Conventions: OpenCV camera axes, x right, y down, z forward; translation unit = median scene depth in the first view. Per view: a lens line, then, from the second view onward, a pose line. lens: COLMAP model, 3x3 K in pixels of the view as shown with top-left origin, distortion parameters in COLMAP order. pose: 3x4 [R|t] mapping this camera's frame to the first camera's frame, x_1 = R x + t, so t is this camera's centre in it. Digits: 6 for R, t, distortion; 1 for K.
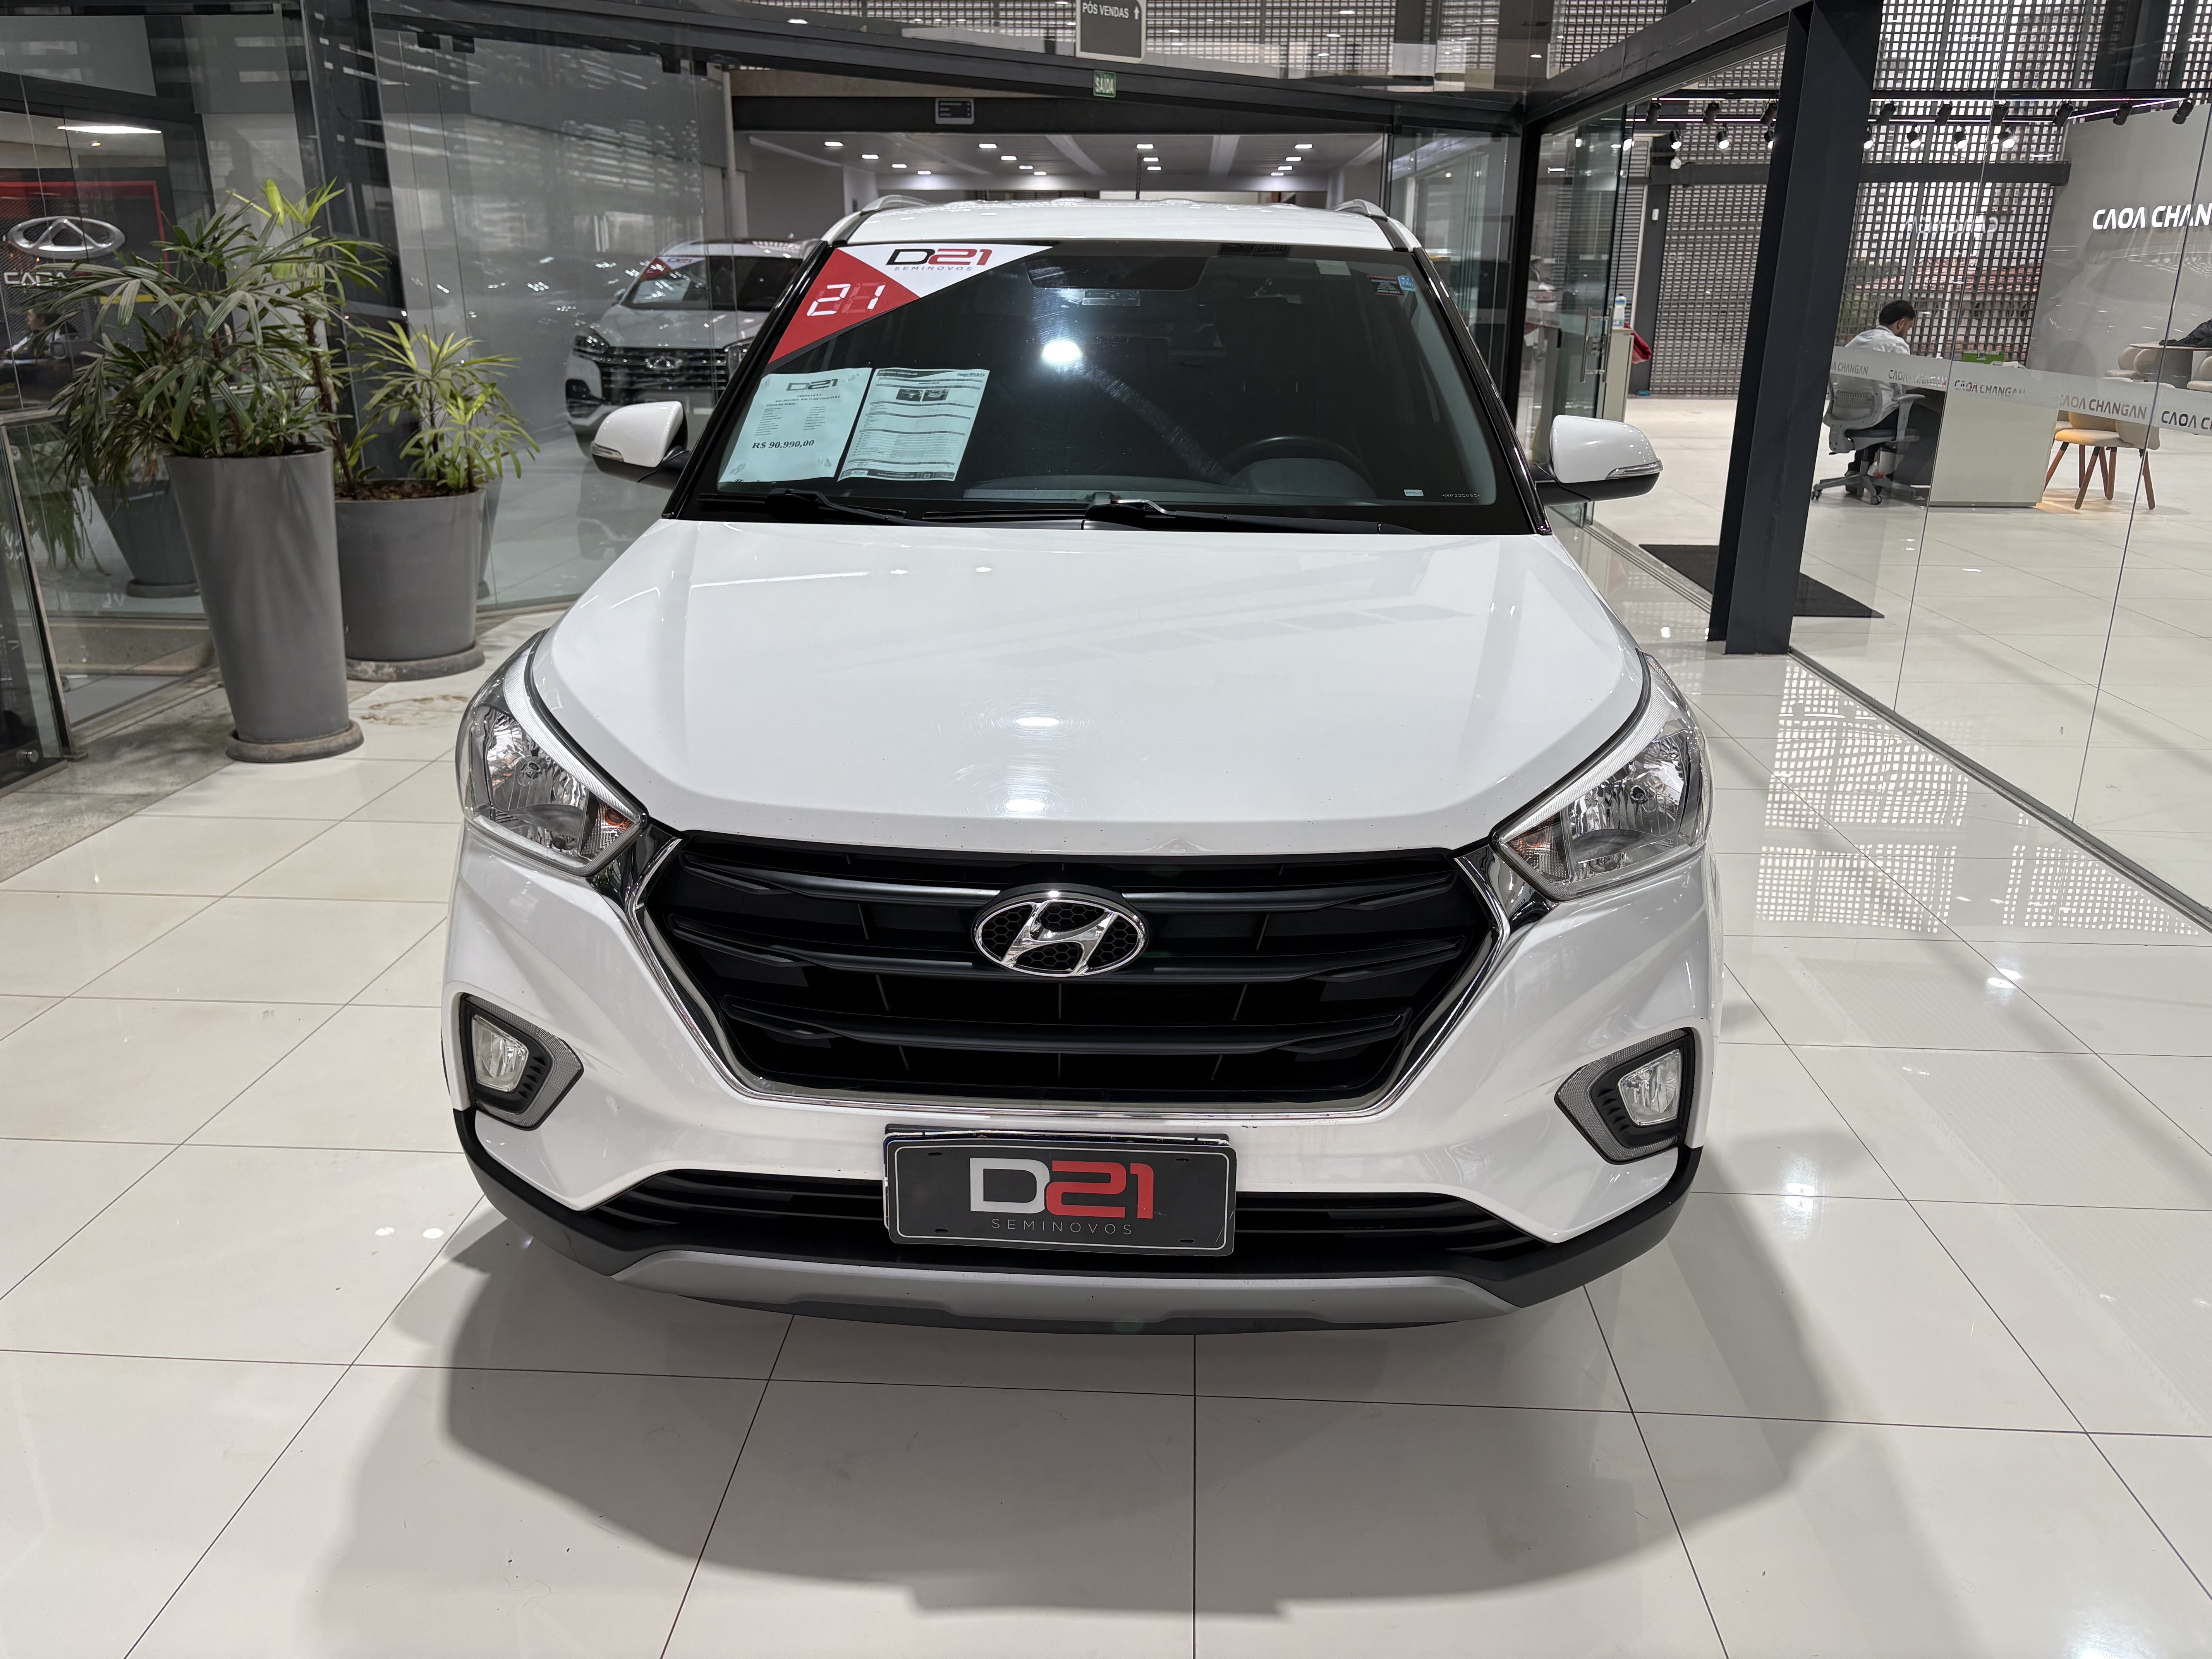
lens RADIAL K [[1663.9, 0, 1095.2], [0, 1663.9, 825.1], [0, 0, 1]] dist [0.052018, -0.045050]
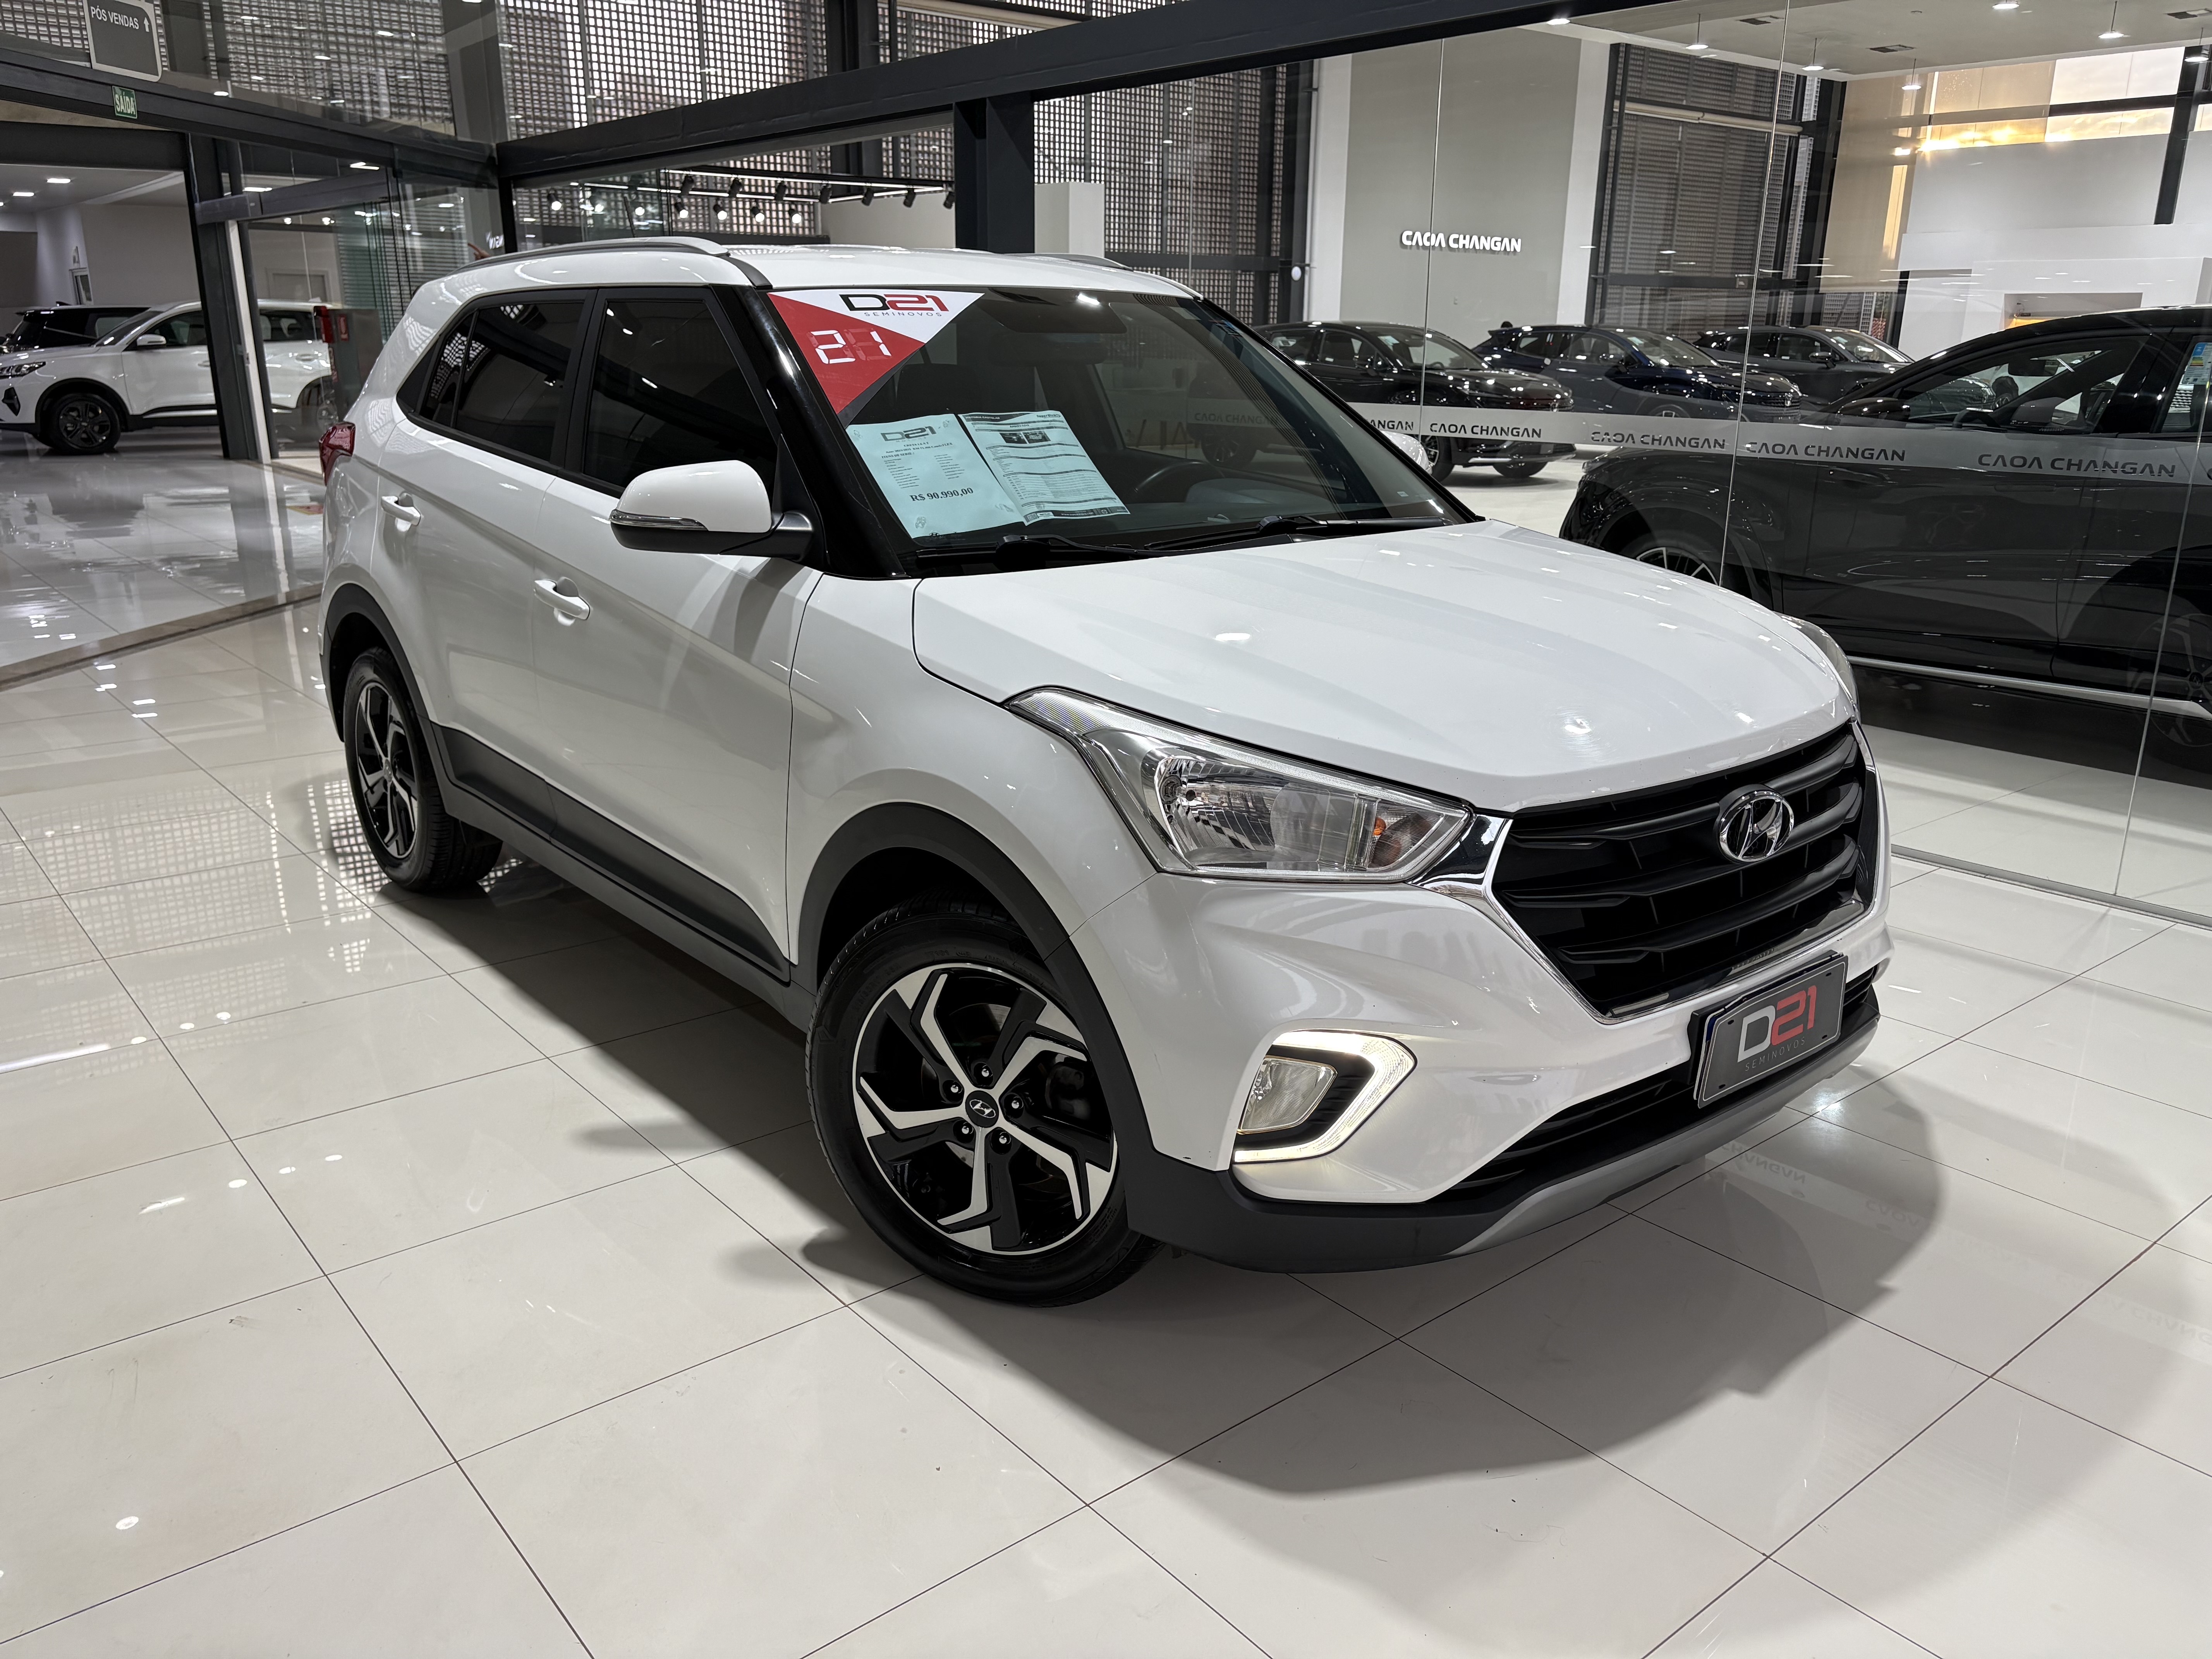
lens RADIAL K [[1663.9, 0, 1100.7], [0, 1663.9, 838.1], [0, 0, 1]] dist [0.052018, -0.045050]
pose [[0.743935, -0.197941, 0.638263, -0.765939], [0.212890, 0.975560, 0.054408, -0.064655], [-0.633433, 0.095404, 0.767893, 0.211756]]
